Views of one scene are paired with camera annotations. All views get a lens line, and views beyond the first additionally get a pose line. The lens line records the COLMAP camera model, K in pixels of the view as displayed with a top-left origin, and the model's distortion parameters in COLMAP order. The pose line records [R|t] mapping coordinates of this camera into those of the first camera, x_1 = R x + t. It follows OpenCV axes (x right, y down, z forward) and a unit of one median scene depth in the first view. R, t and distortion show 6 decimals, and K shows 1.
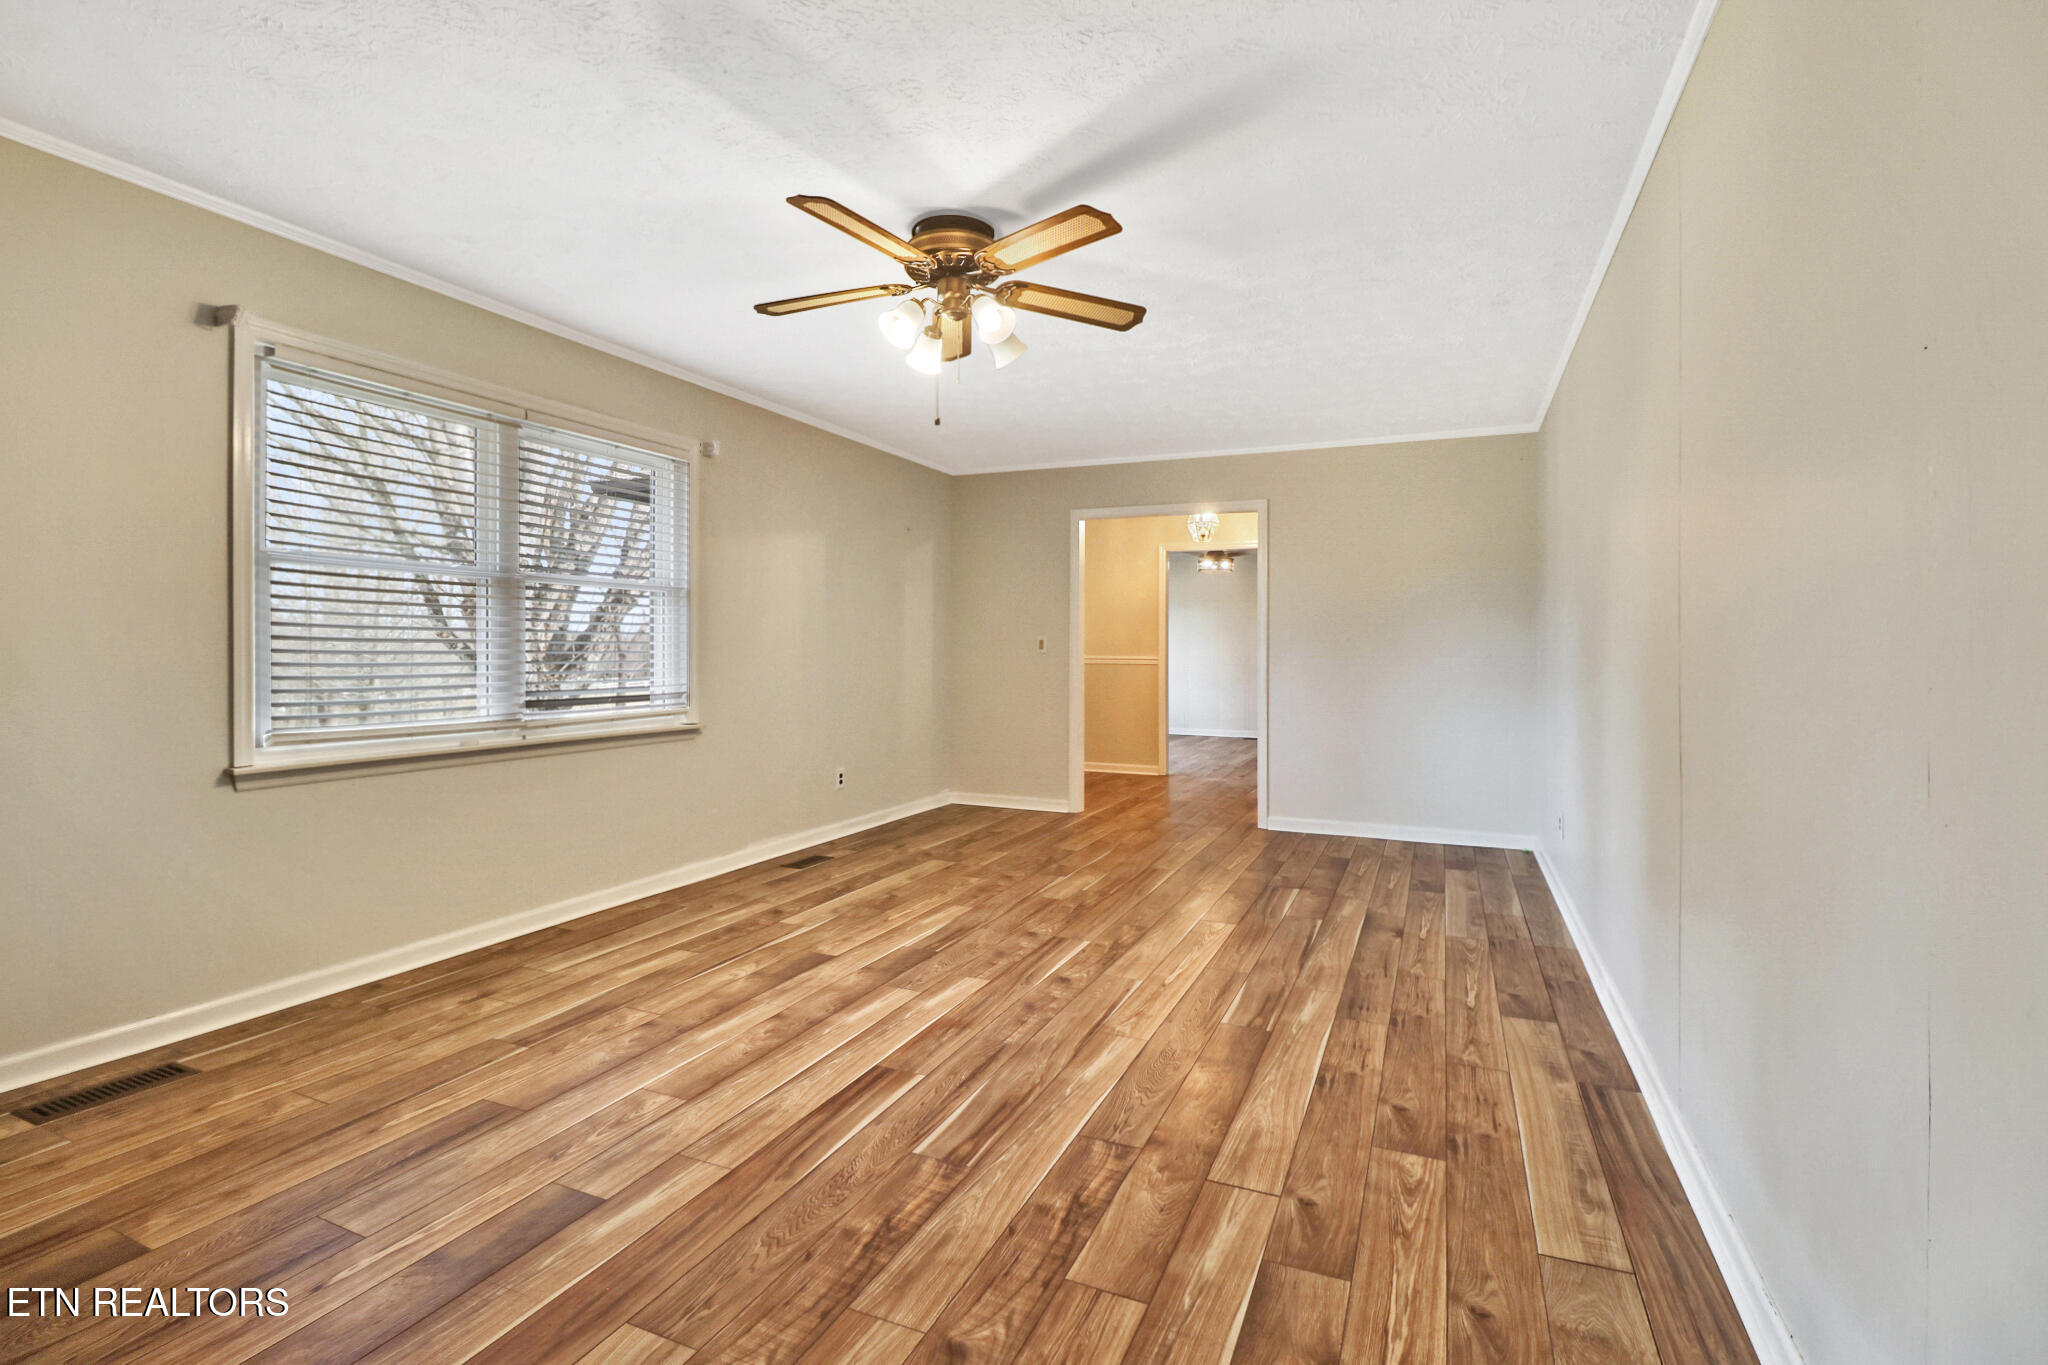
lens RADIAL K [[948.0, 0, 1028.1], [0, 948.0, 649.3], [0, 0, 1]] dist [0.002704, -0.013768]
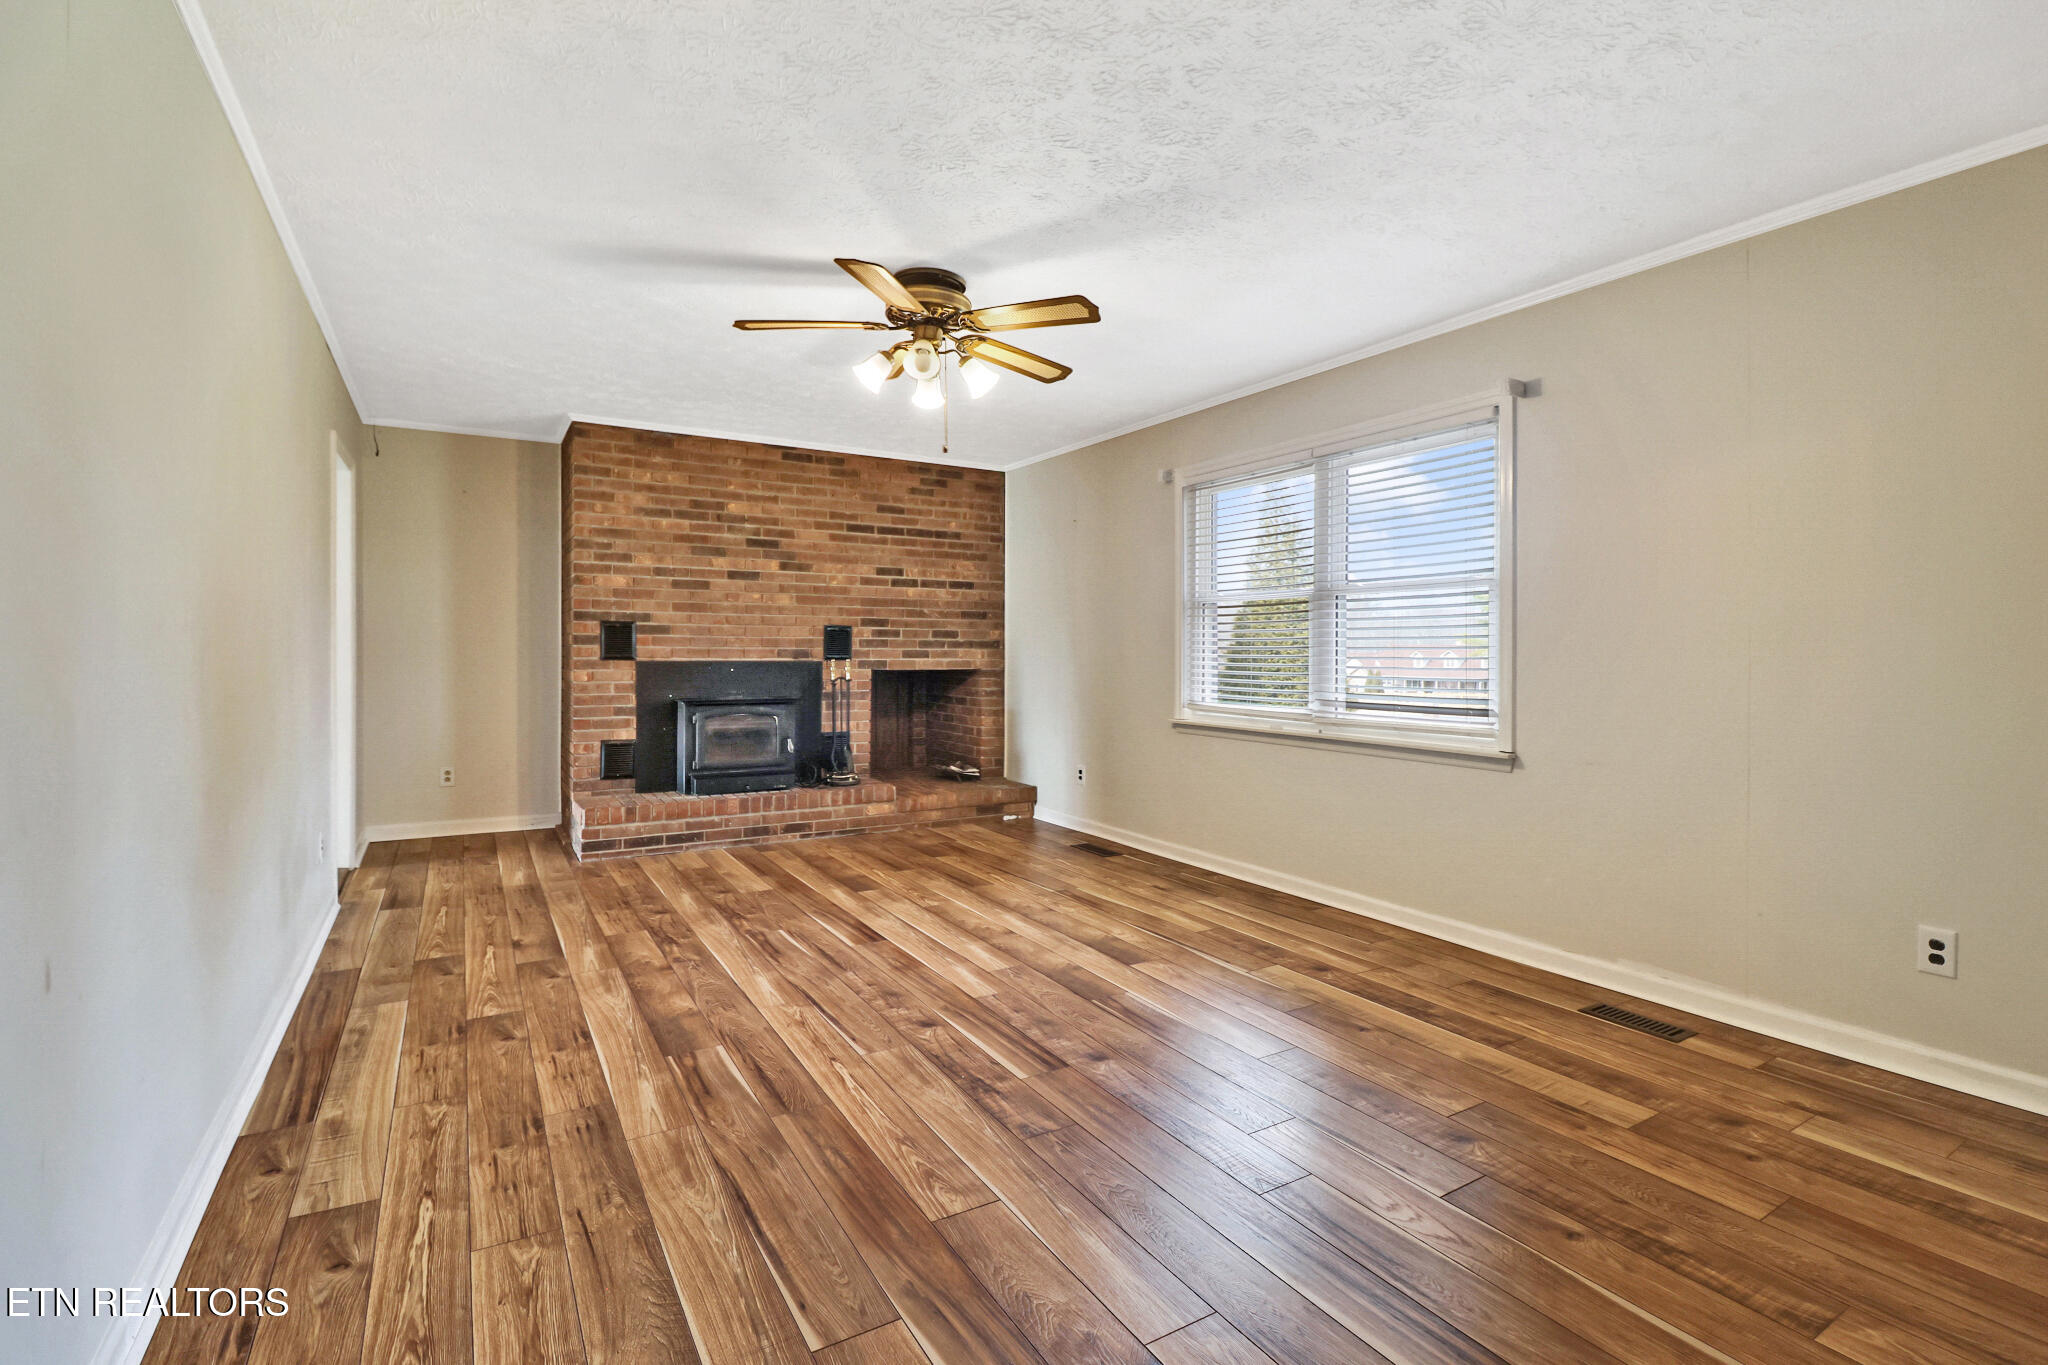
lens RADIAL K [[948.0, 0, 1028.1], [0, 948.0, 649.3], [0, 0, 1]] dist [0.002704, -0.013768]
pose [[-0.580631, -0.008971, -0.814117, 0.799086], [-0.007989, 0.999954, -0.005322, 0.004221], [0.814128, 0.003414, -0.580676, 1.802081]]
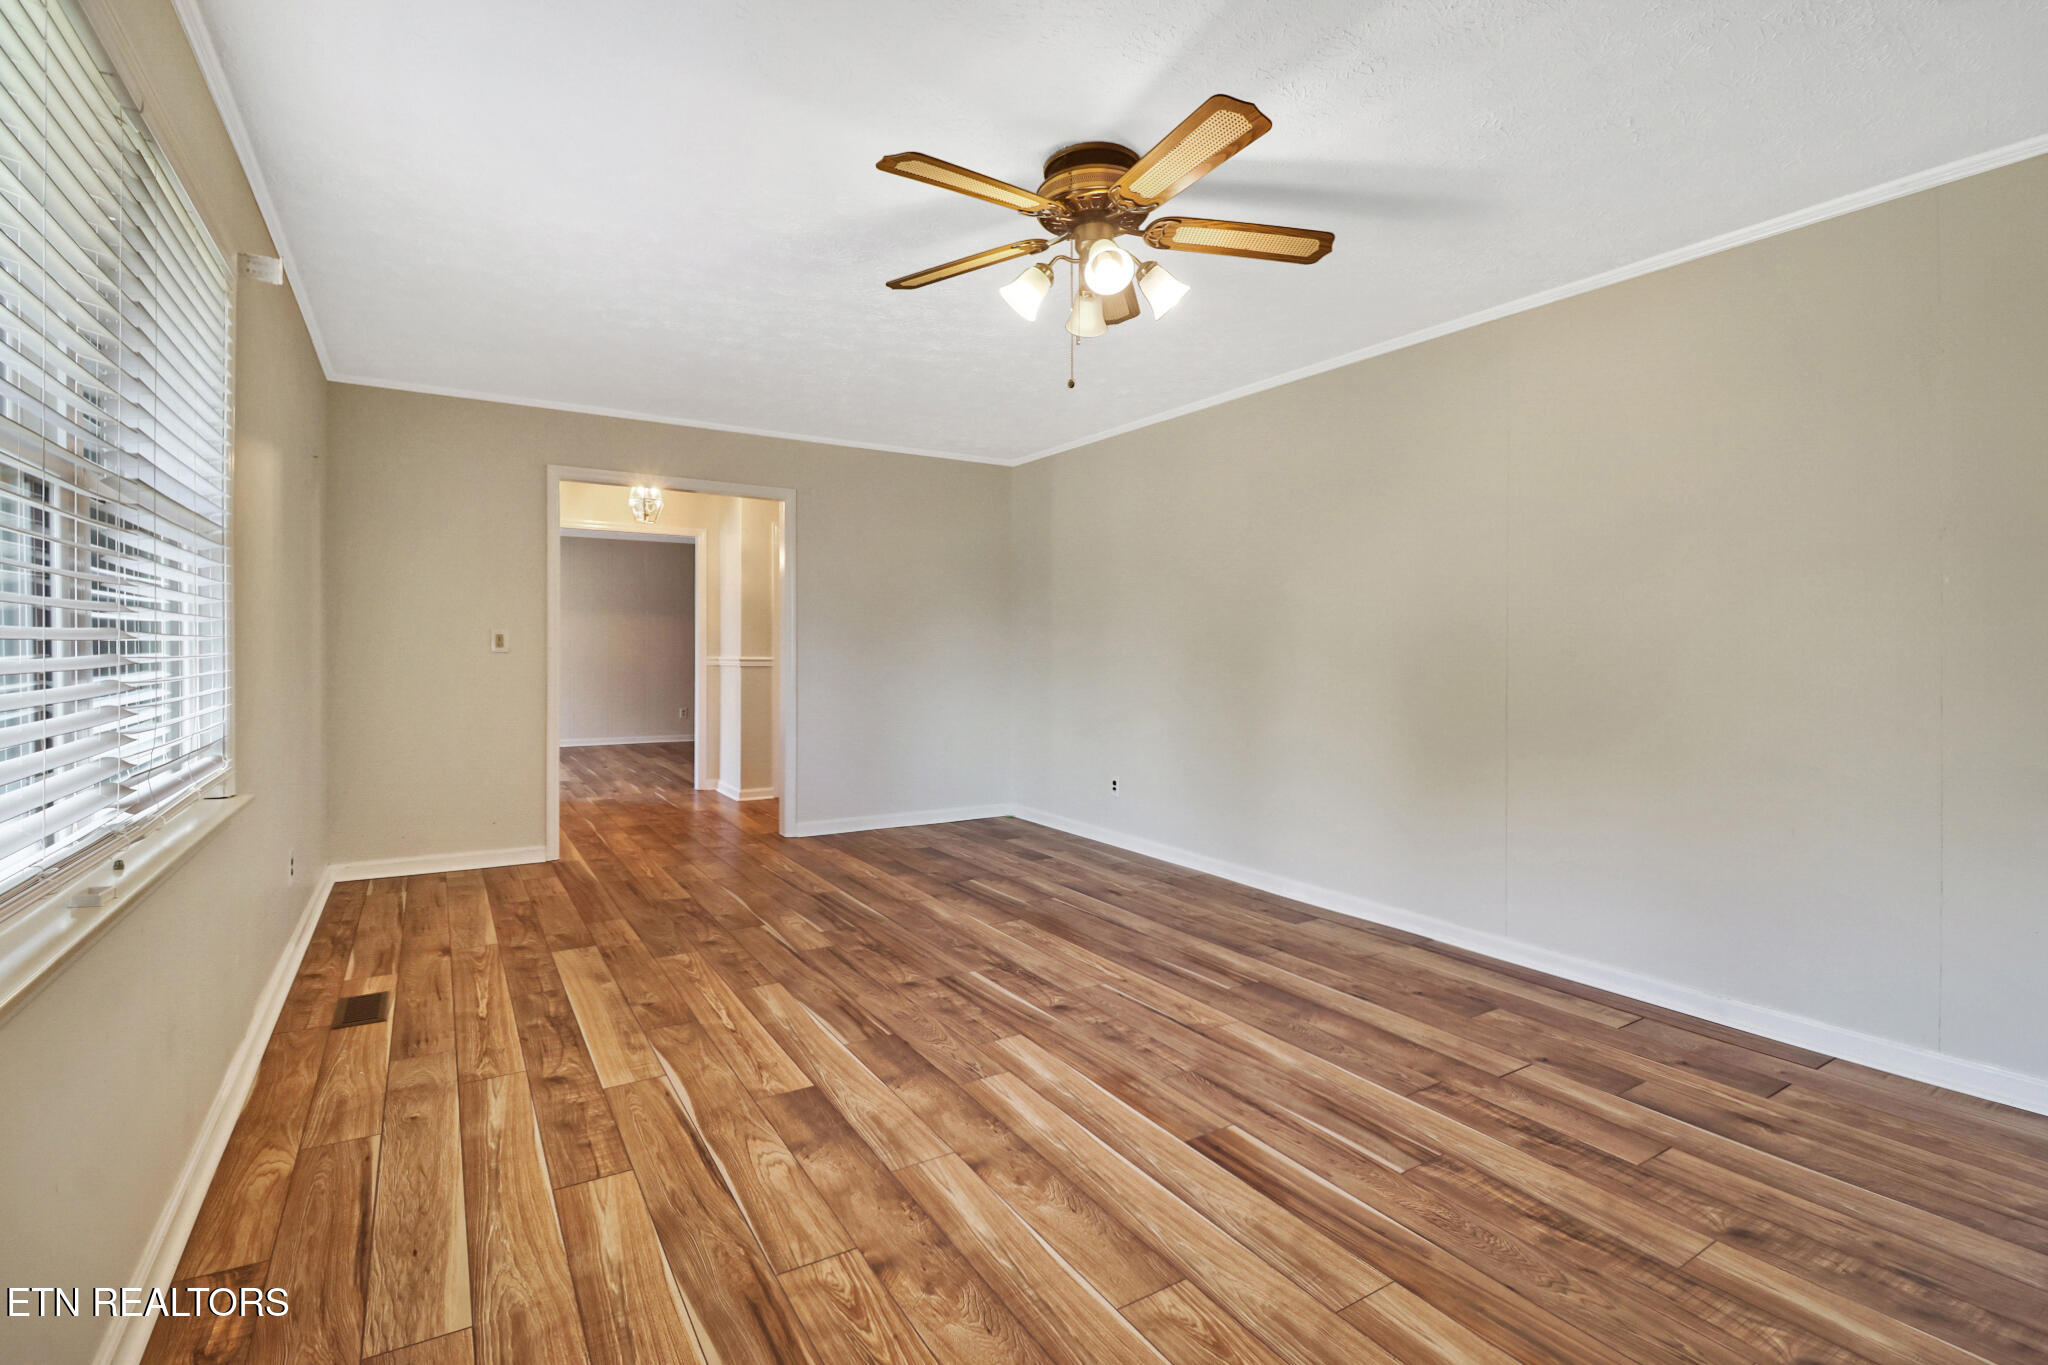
lens RADIAL K [[948.0, 0, 1028.1], [0, 948.0, 649.3], [0, 0, 1]] dist [0.002704, -0.013768]
pose [[0.563988, -0.001067, 0.825782, -0.846095], [-0.003752, 0.999986, 0.003855, -0.005918], [-0.825775, -0.005273, 0.563976, 0.573968]]
